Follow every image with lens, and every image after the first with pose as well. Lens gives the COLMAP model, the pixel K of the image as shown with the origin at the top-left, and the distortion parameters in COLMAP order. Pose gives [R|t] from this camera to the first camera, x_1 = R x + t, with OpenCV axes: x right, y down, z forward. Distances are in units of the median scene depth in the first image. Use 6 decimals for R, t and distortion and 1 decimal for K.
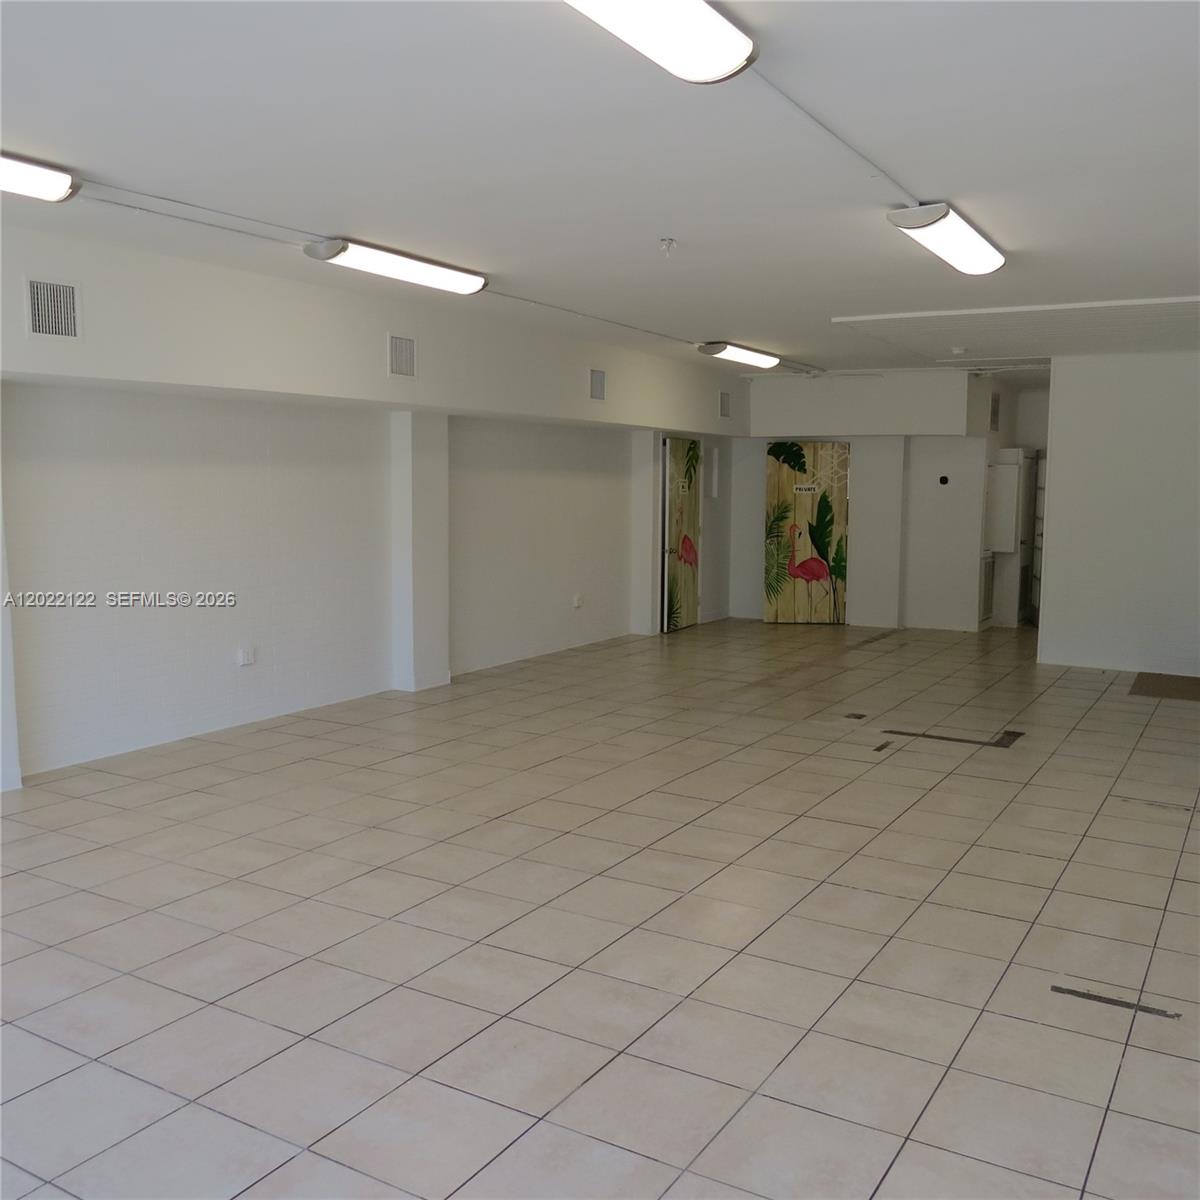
lens RADIAL K [[1143.7, 0, 600.0], [0, 1143.7, 600.0], [0, 0, 1]] dist [-0.018662, 0.004463]
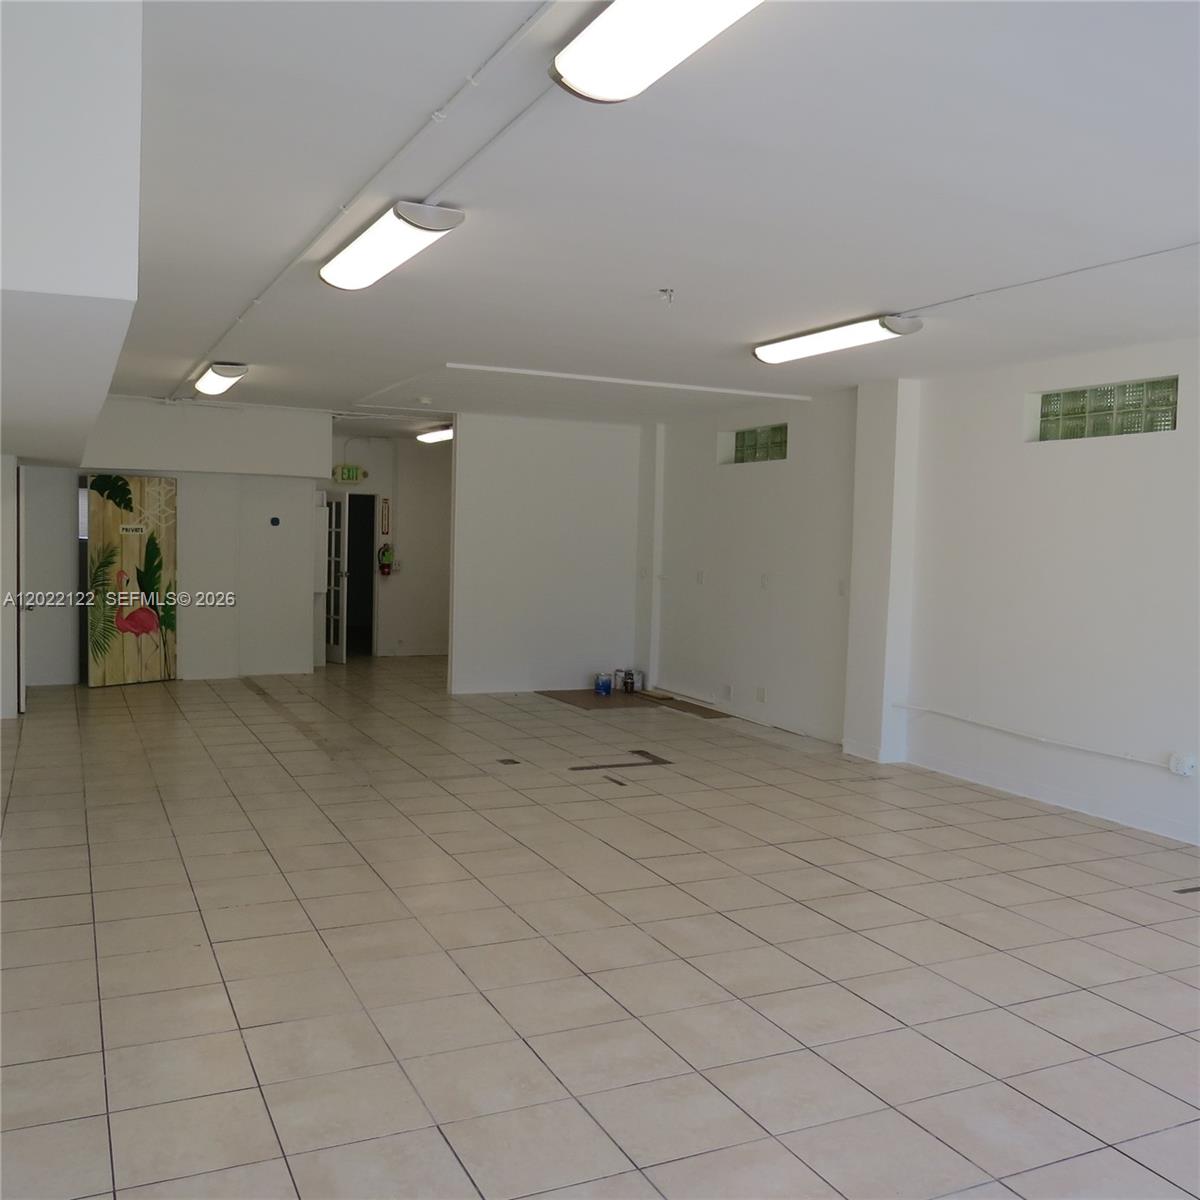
lens RADIAL K [[1143.7, 0, 600.0], [0, 1143.7, 600.0], [0, 0, 1]] dist [-0.018662, 0.004463]
pose [[0.562158, -0.045025, 0.825804, -0.341164], [0.067084, 0.997709, 0.008731, -0.027090], [-0.824305, 0.050490, 0.563890, 0.216979]]
